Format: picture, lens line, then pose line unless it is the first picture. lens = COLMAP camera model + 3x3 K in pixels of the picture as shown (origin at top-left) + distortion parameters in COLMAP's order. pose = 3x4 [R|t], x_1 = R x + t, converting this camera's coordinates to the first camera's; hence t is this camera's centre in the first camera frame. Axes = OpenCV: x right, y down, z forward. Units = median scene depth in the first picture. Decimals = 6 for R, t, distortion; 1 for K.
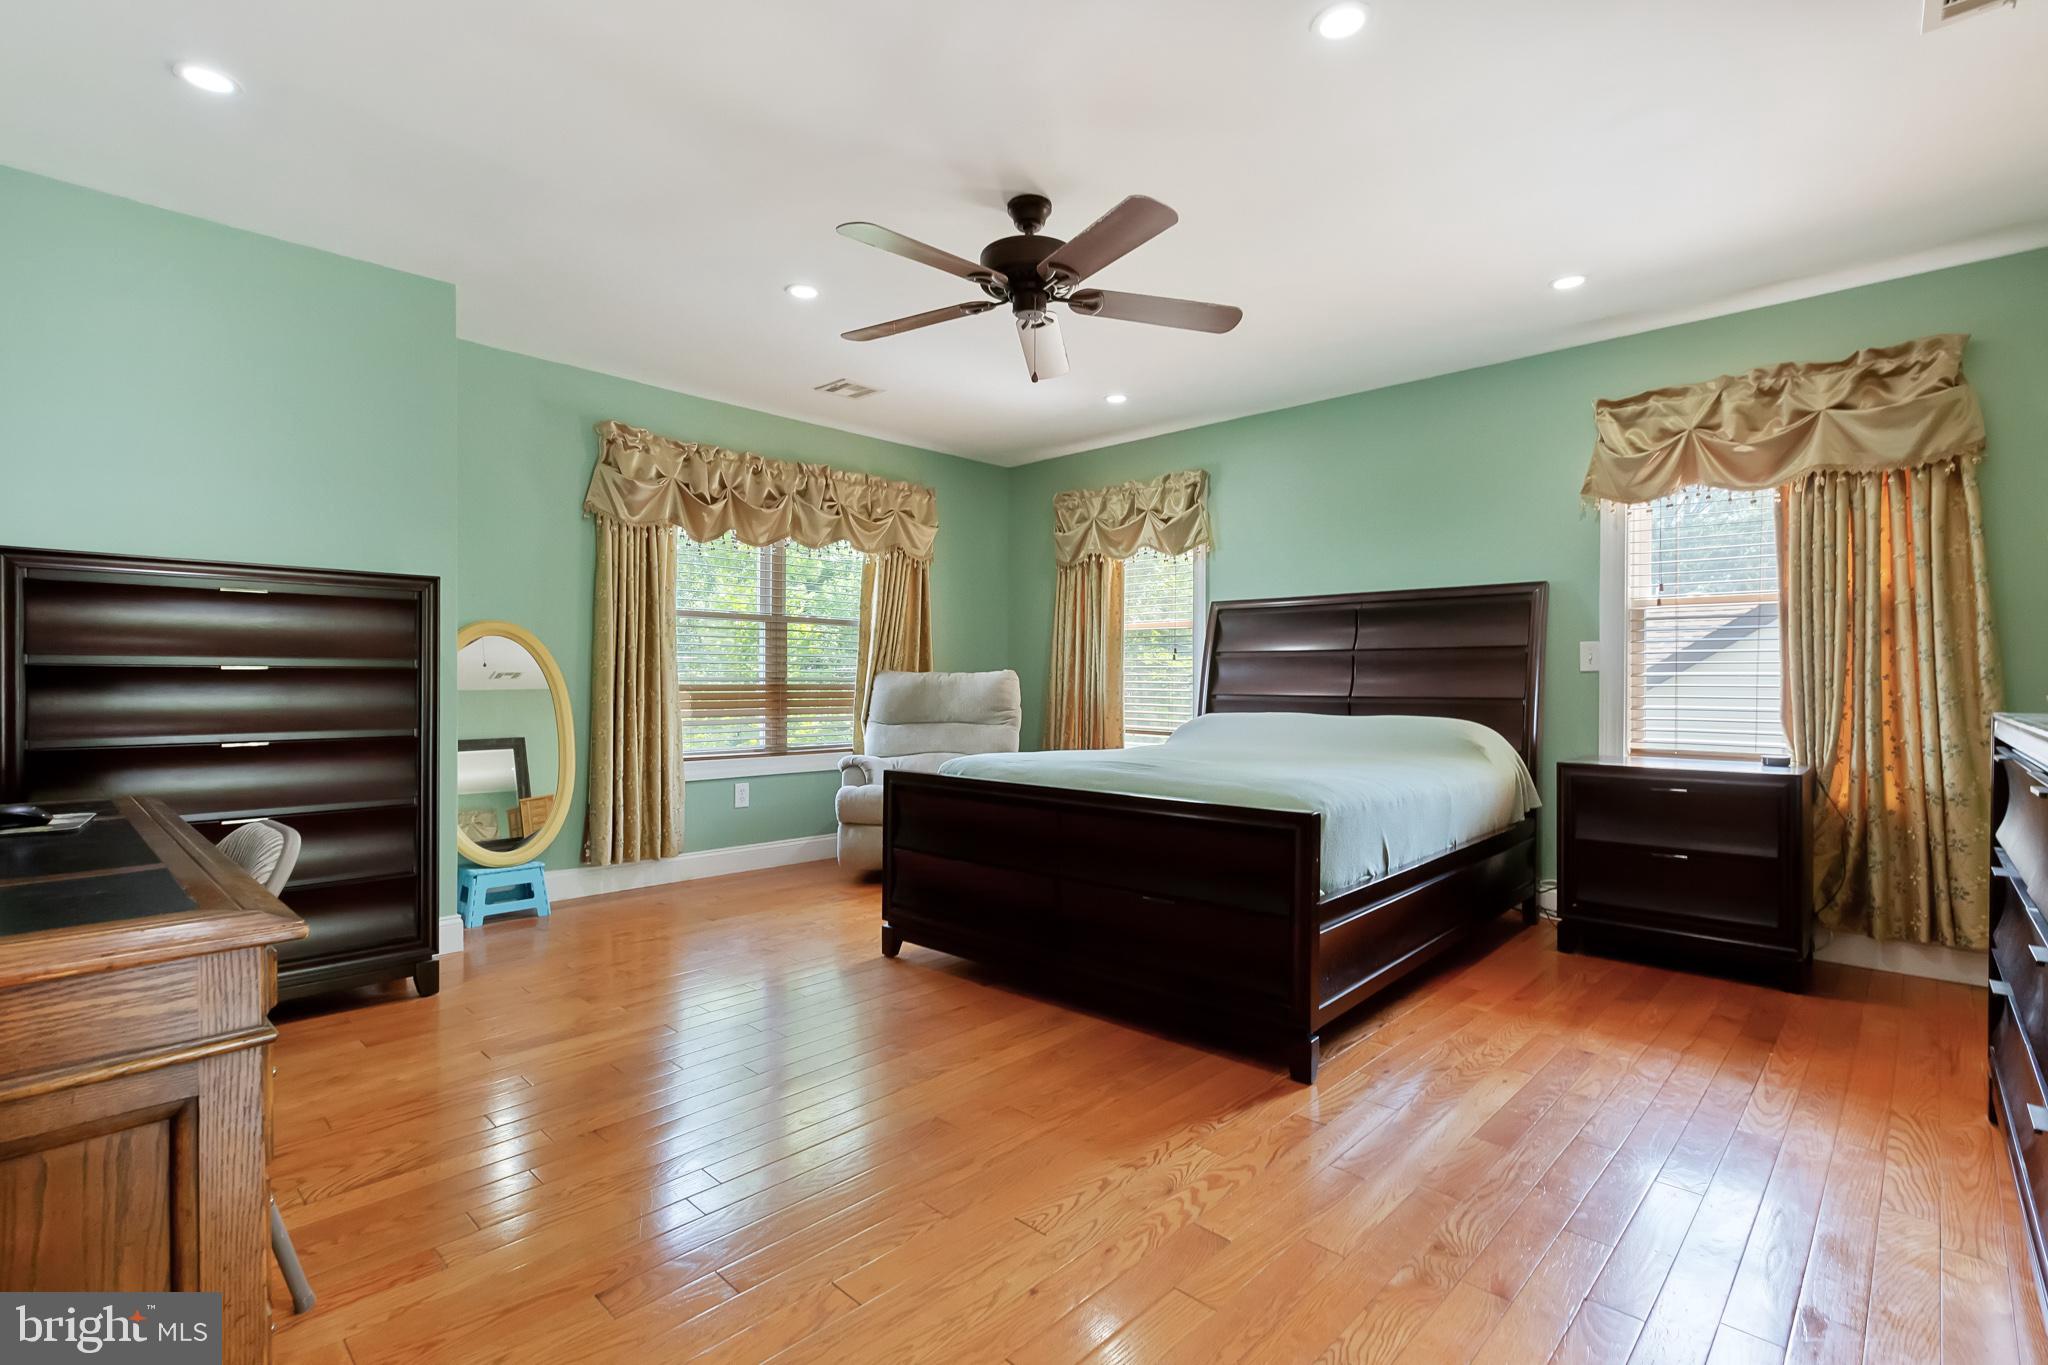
lens RADIAL K [[939.2, 0, 1007.8], [0, 939.2, 681.8], [0, 0, 1]] dist [-0.002515, 0.006487]
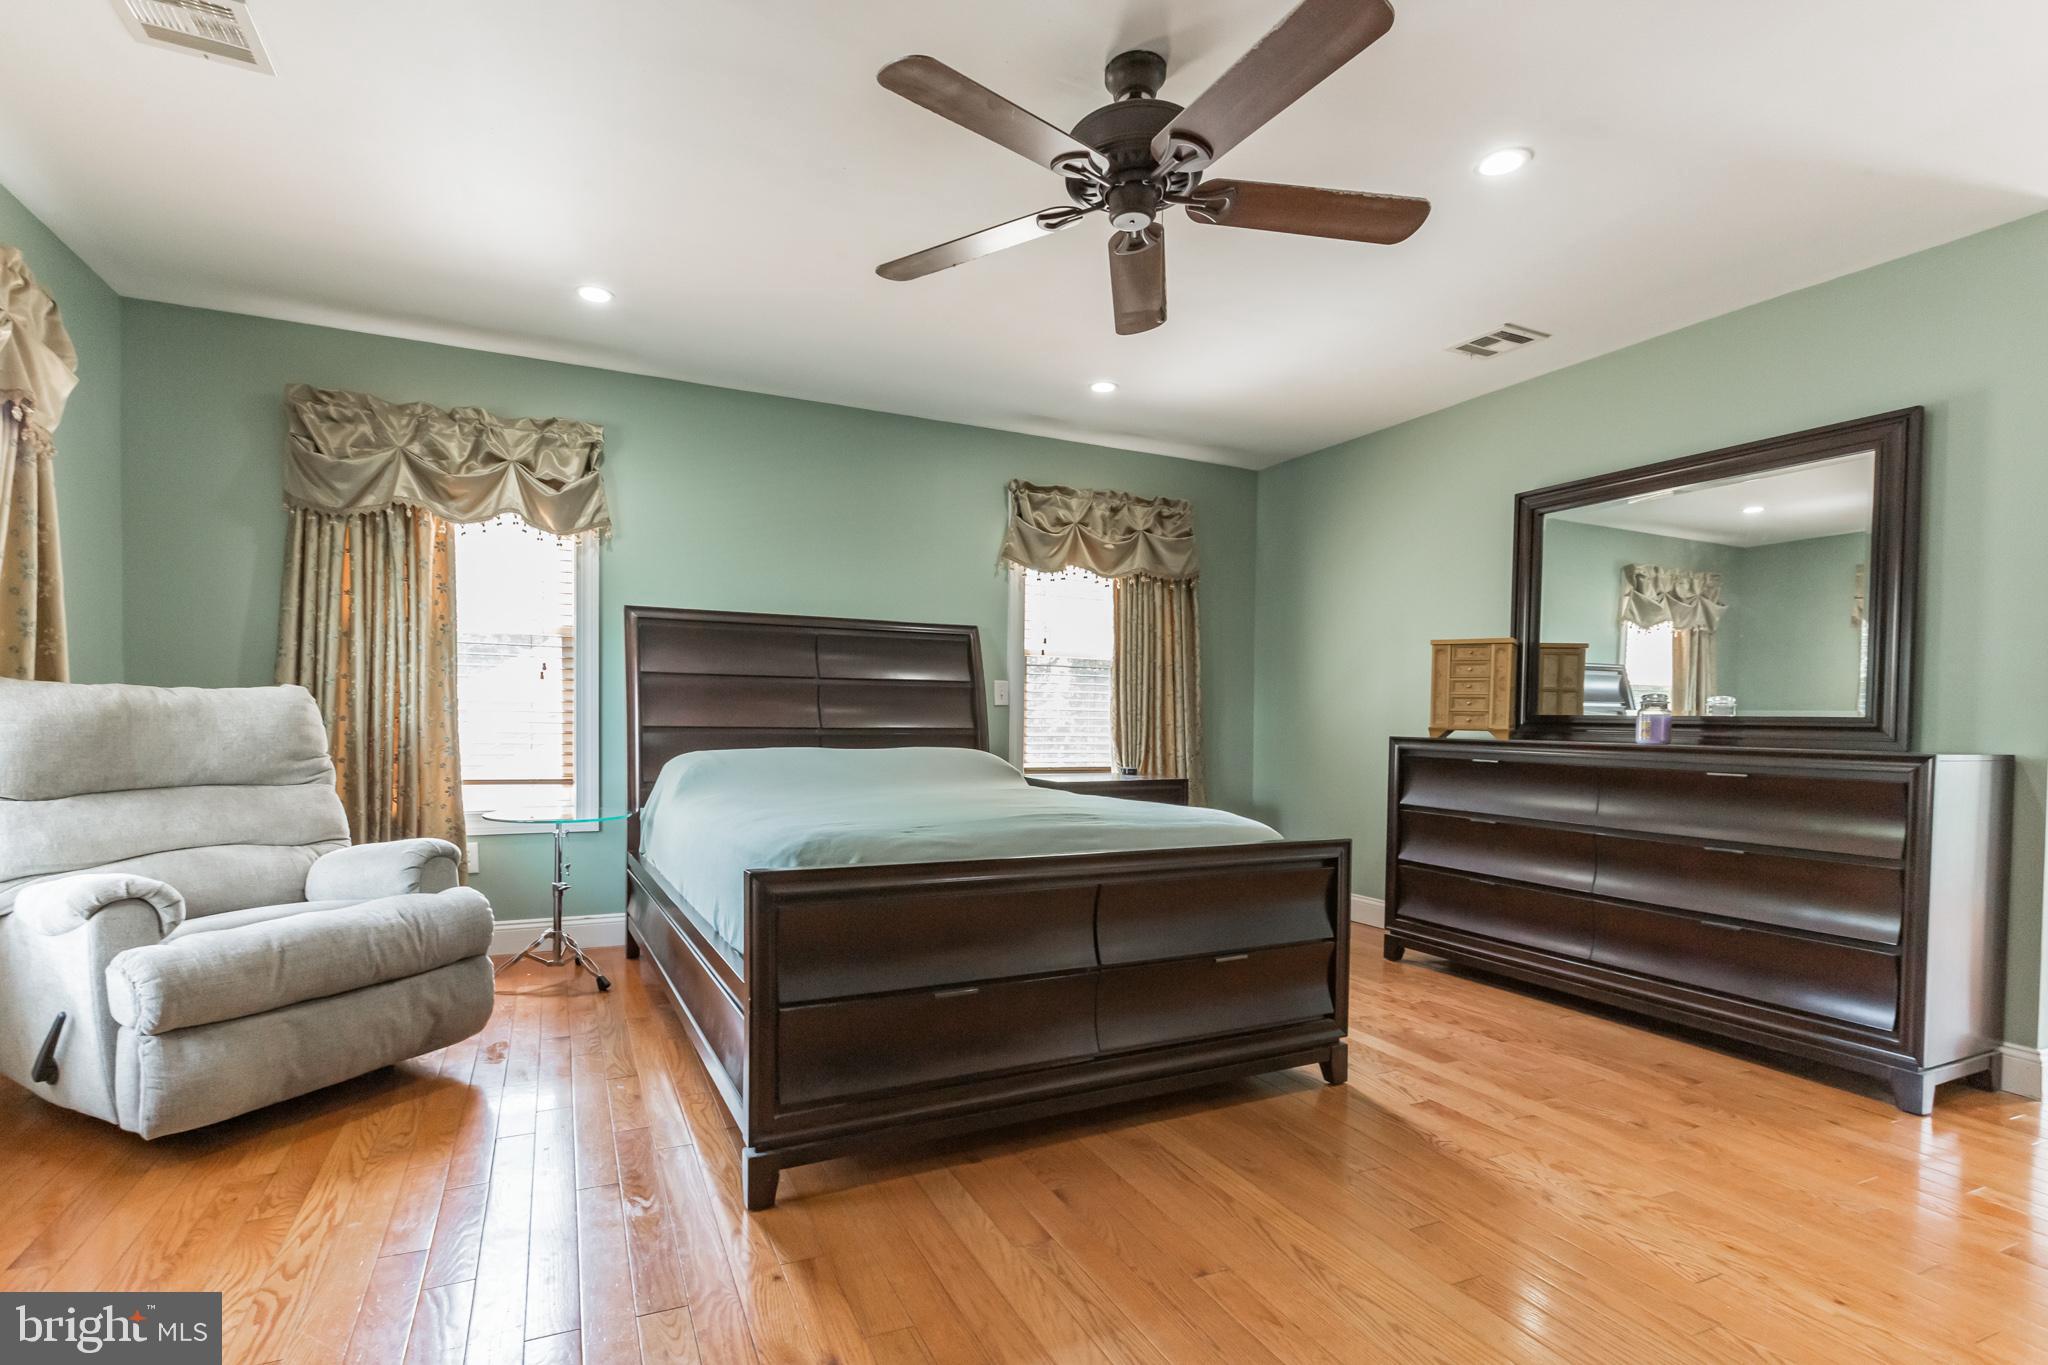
lens RADIAL K [[939.2, 0, 959.3], [0, 939.2, 732.4], [0, 0, 1]] dist [-0.002515, 0.006487]
pose [[0.378121, -0.014402, 0.925644, -0.528768], [-0.011711, 0.999725, 0.020339, -0.000446], [-0.925682, -0.018530, 0.377848, 0.614355]]
